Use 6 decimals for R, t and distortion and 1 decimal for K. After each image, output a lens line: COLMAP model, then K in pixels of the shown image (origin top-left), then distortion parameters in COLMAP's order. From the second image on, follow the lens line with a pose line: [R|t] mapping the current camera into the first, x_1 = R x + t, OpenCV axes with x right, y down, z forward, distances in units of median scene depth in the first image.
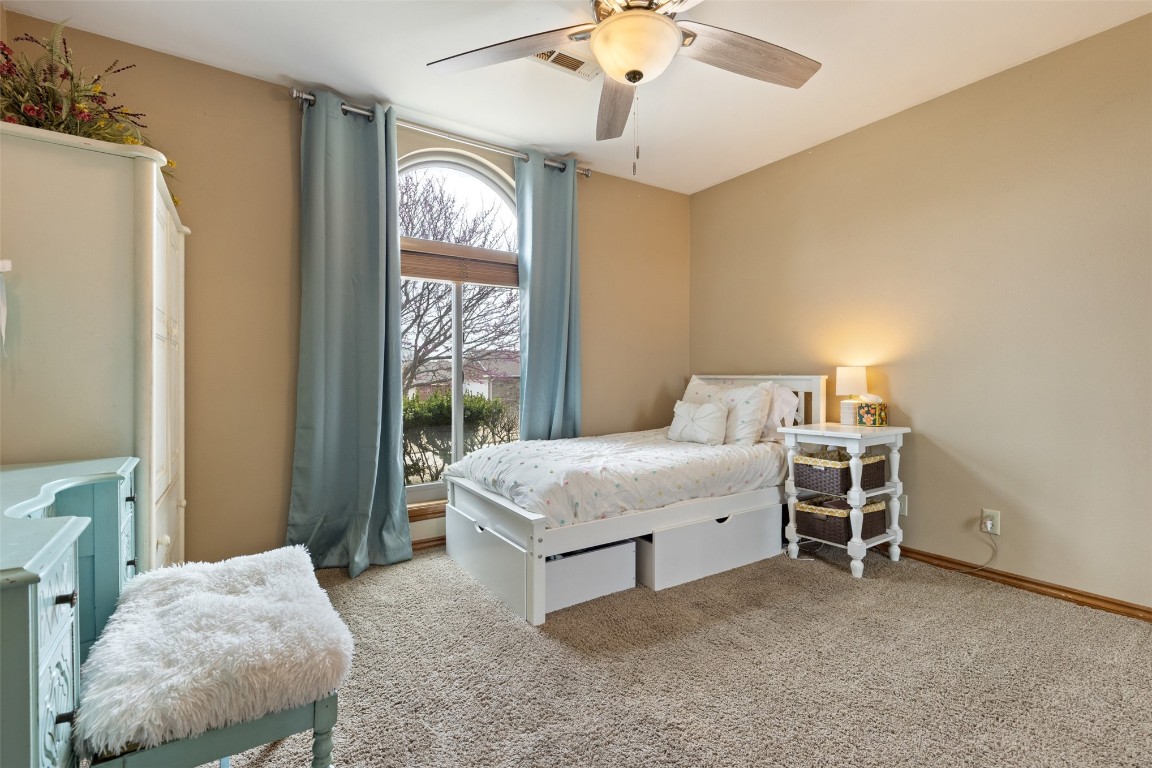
lens RADIAL K [[519.4, 0, 576.4], [0, 519.4, 380.7], [0, 0, 1]] dist [0.004558, -0.001071]
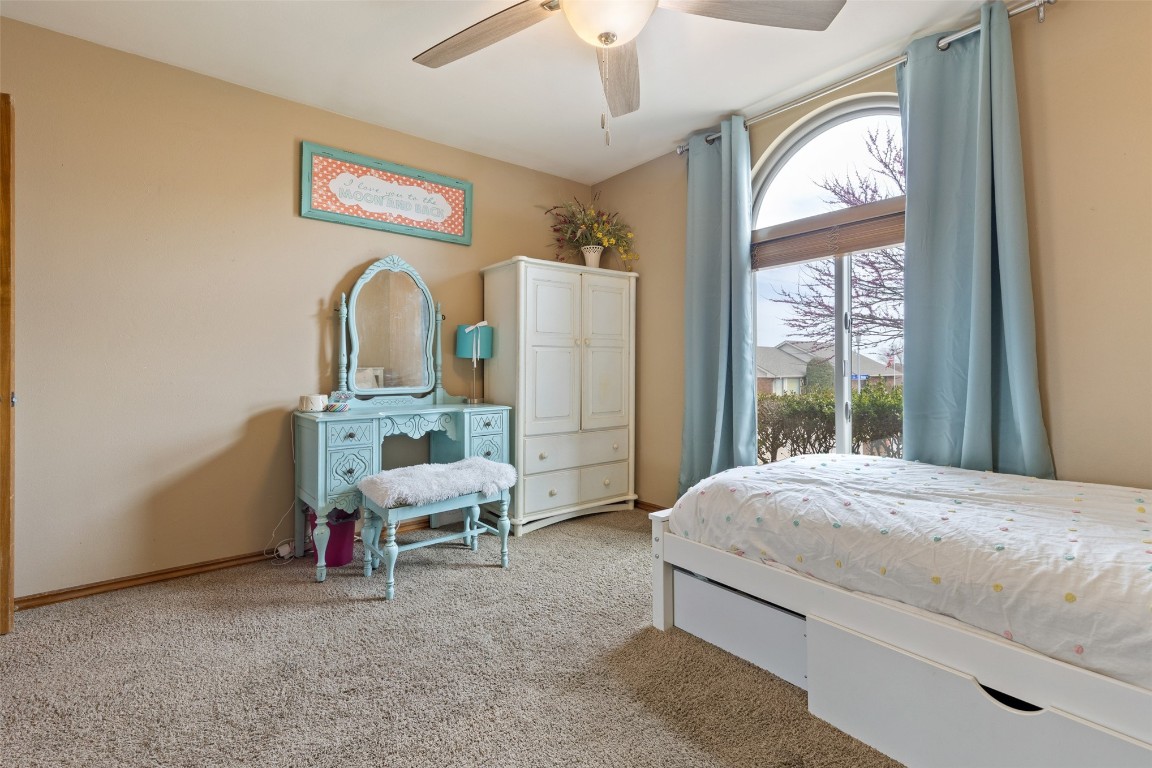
lens RADIAL K [[519.4, 0, 577.4], [0, 519.4, 373.1], [0, 0, 1]] dist [0.004558, -0.001071]
pose [[0.097354, 0.007372, -0.995223, 0.748562], [-0.017001, 0.999839, 0.005743, -0.000419], [0.995105, 0.016361, 0.097464, 0.660599]]
